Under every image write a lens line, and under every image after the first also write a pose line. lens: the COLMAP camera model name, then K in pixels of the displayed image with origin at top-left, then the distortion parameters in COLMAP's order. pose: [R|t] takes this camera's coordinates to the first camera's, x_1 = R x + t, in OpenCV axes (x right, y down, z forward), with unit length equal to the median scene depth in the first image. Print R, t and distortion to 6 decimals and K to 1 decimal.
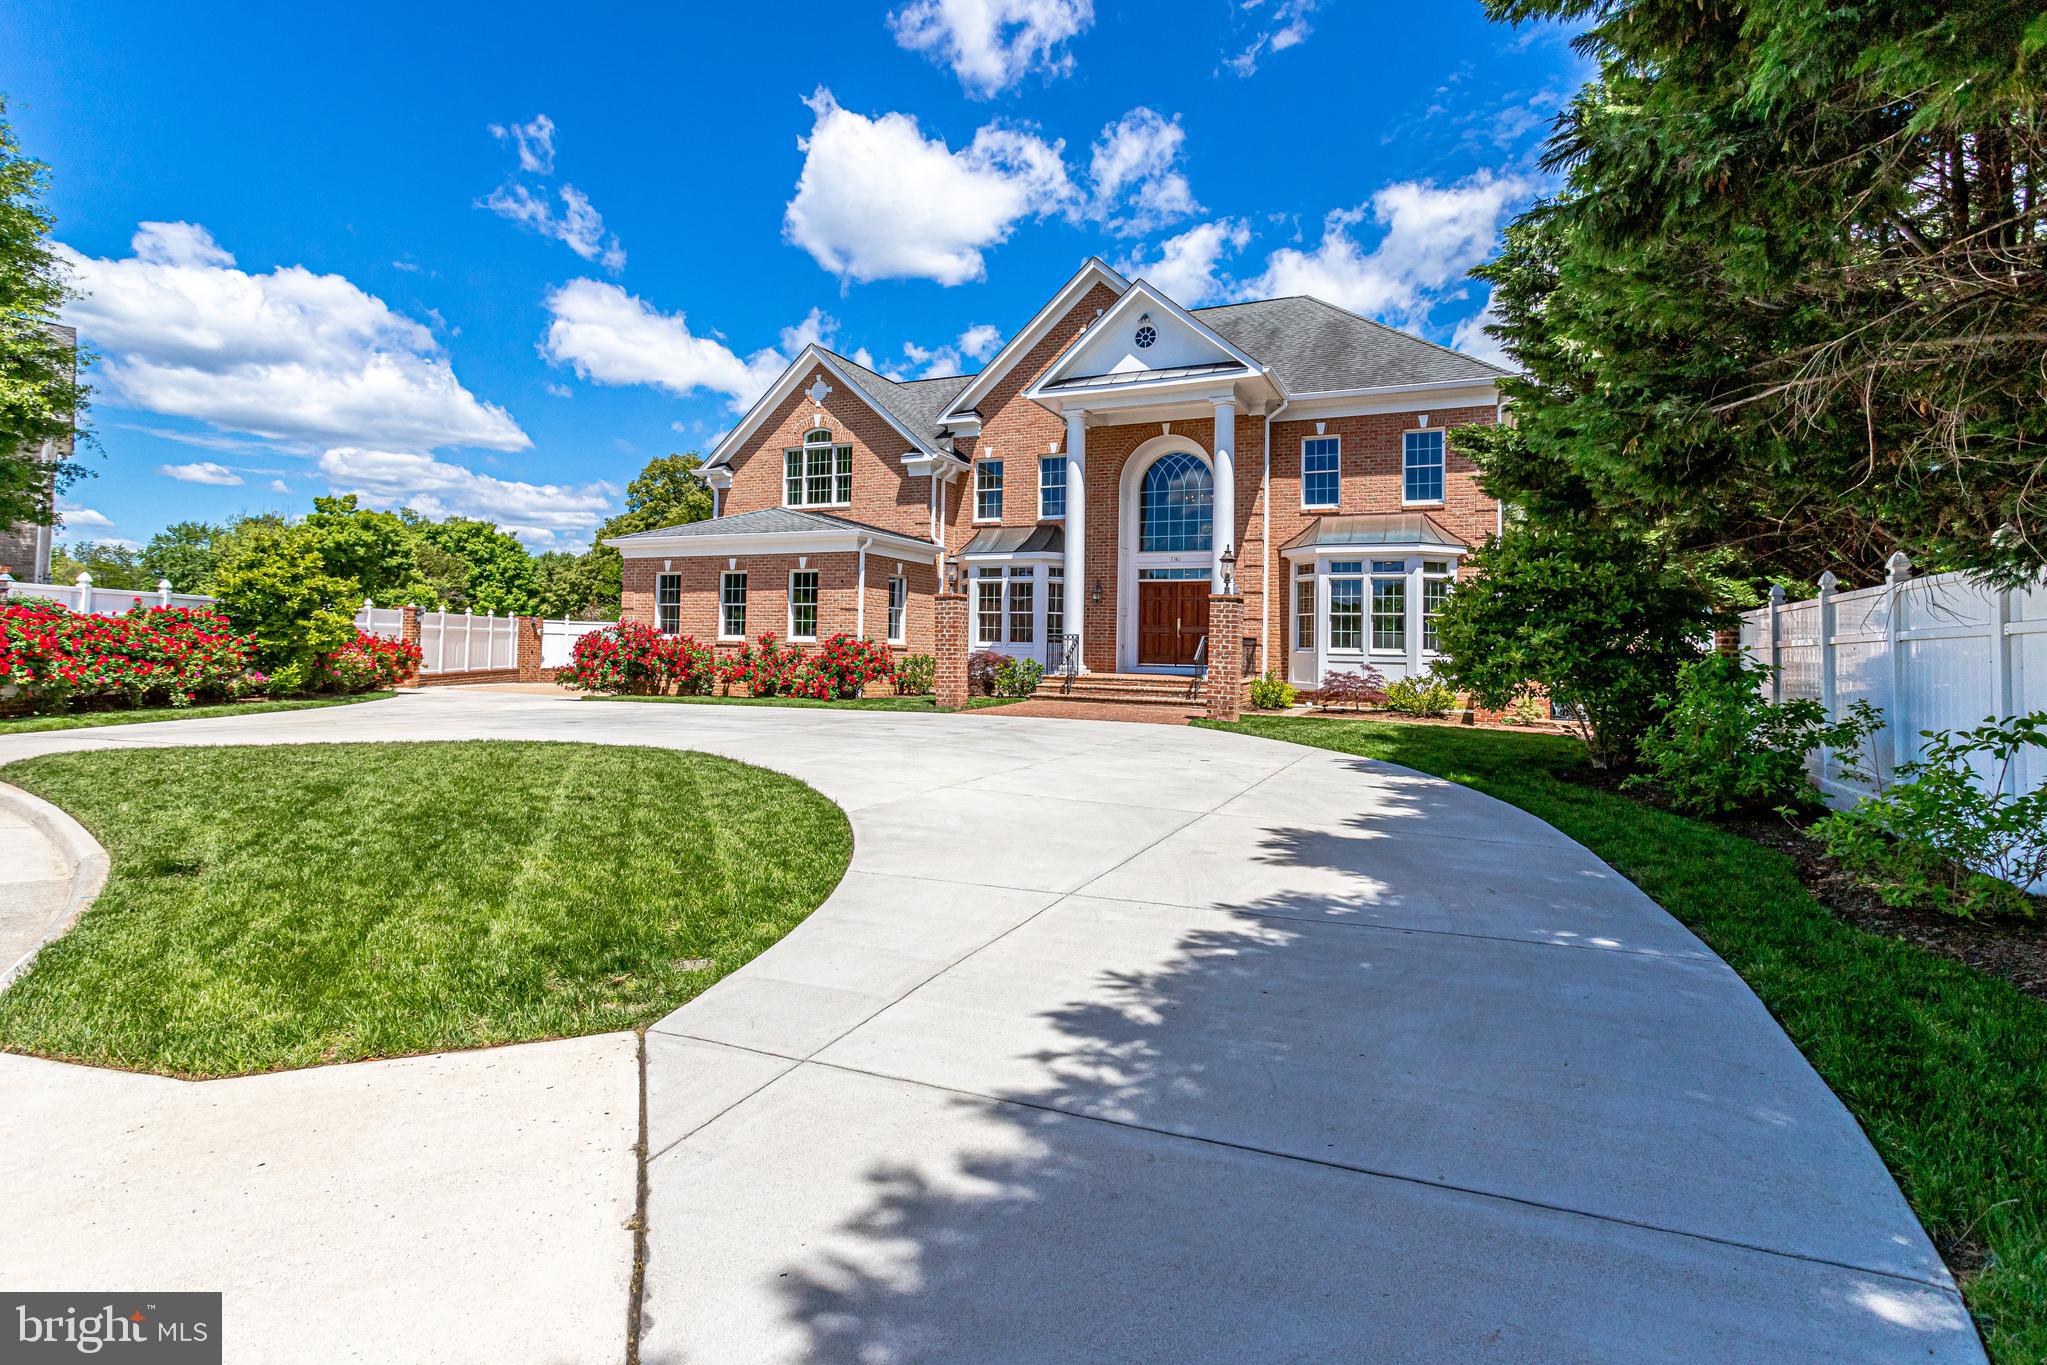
lens RADIAL K [[989.1, 0, 1005.4], [0, 989.1, 573.6], [0, 0, 1]] dist [-0.001210, -0.000162]
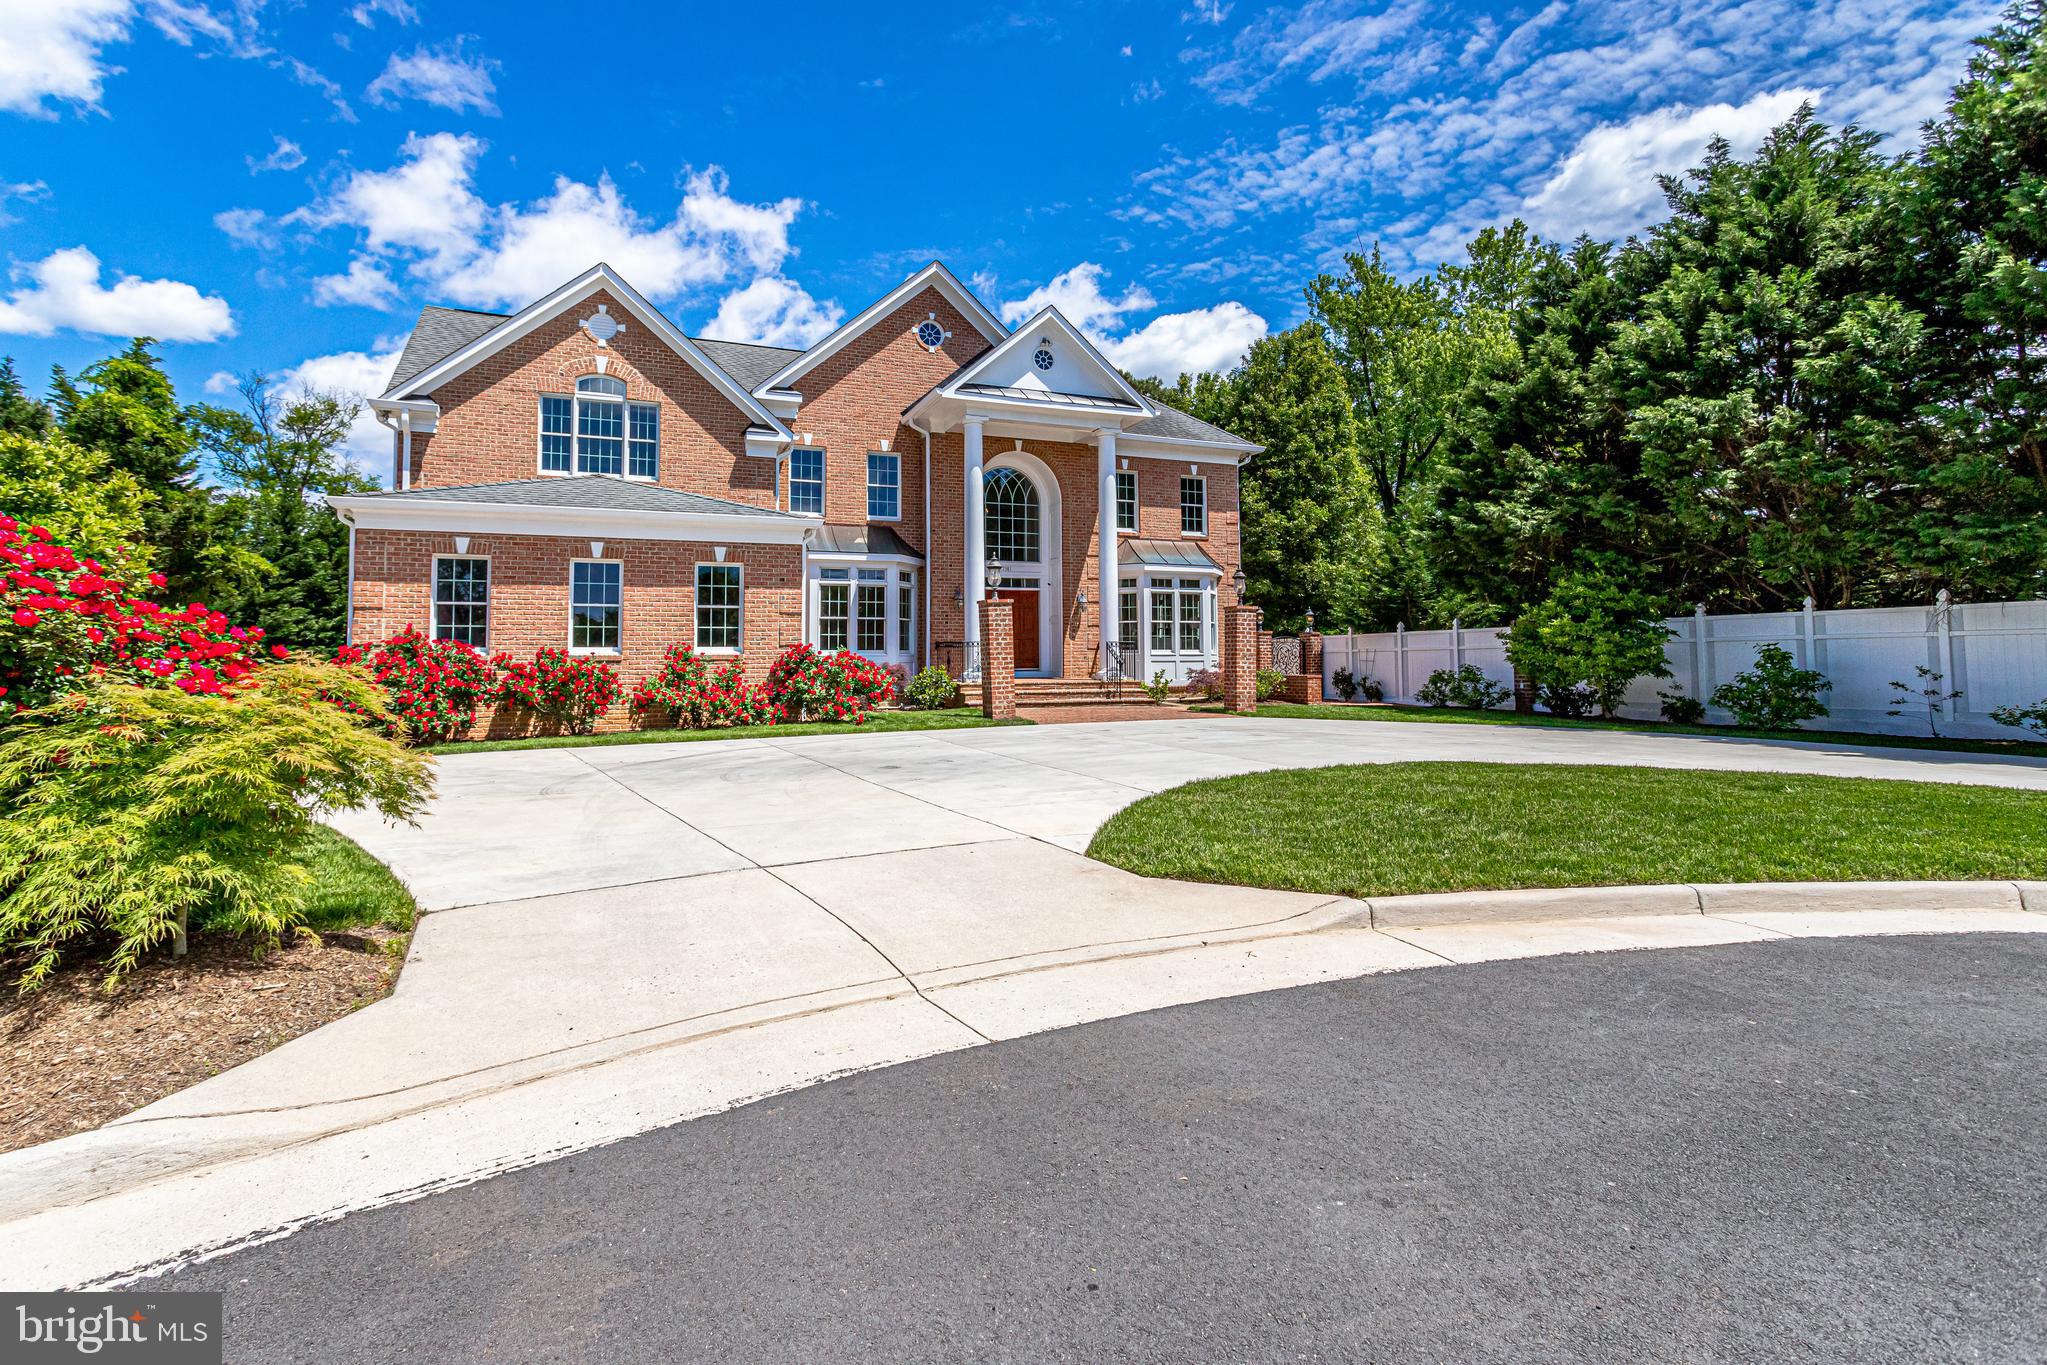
lens RADIAL K [[1016.0, 0, 1025.4], [0, 1016.0, 610.1], [0, 0, 1]] dist [0.001606, 0.000742]
pose [[0.670929, 0.012210, 0.741421, -0.610405], [-0.036474, 0.999198, 0.016552, 0.010619], [-0.740624, -0.038148, 0.670836, 0.251672]]
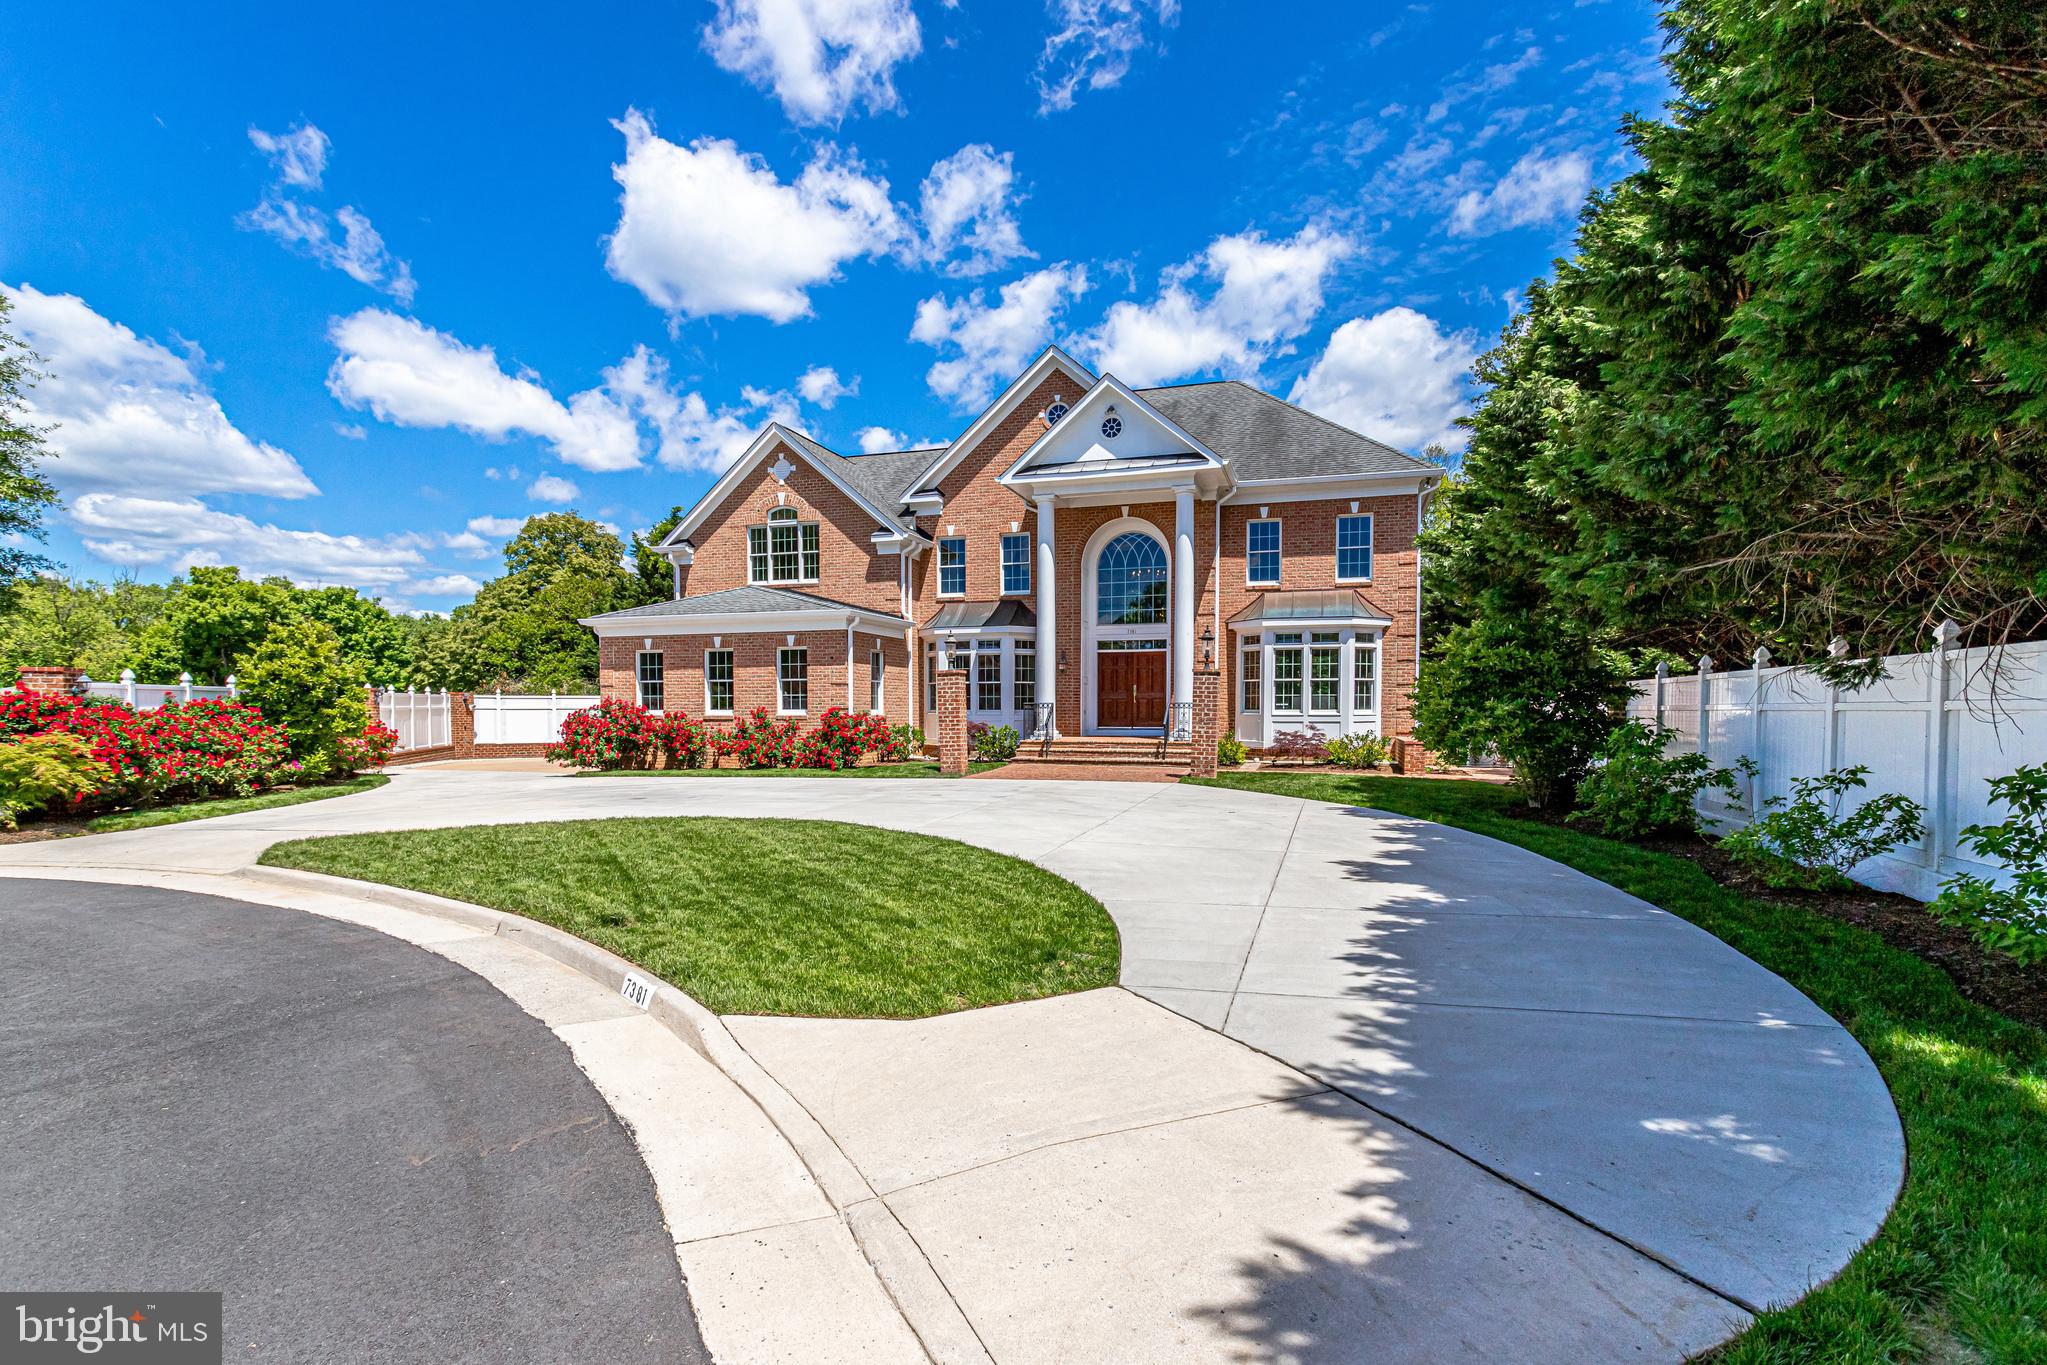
lens RADIAL K [[1008.0, 0, 996.7], [0, 1008.0, 720.5], [0, 0, 1]] dist [-0.002774, -0.000047]
pose [[0.992087, -0.025014, 0.123035, -0.114519], [0.013622, 0.995612, 0.092577, -0.021420], [-0.124811, -0.090168, 0.988075, -0.091685]]
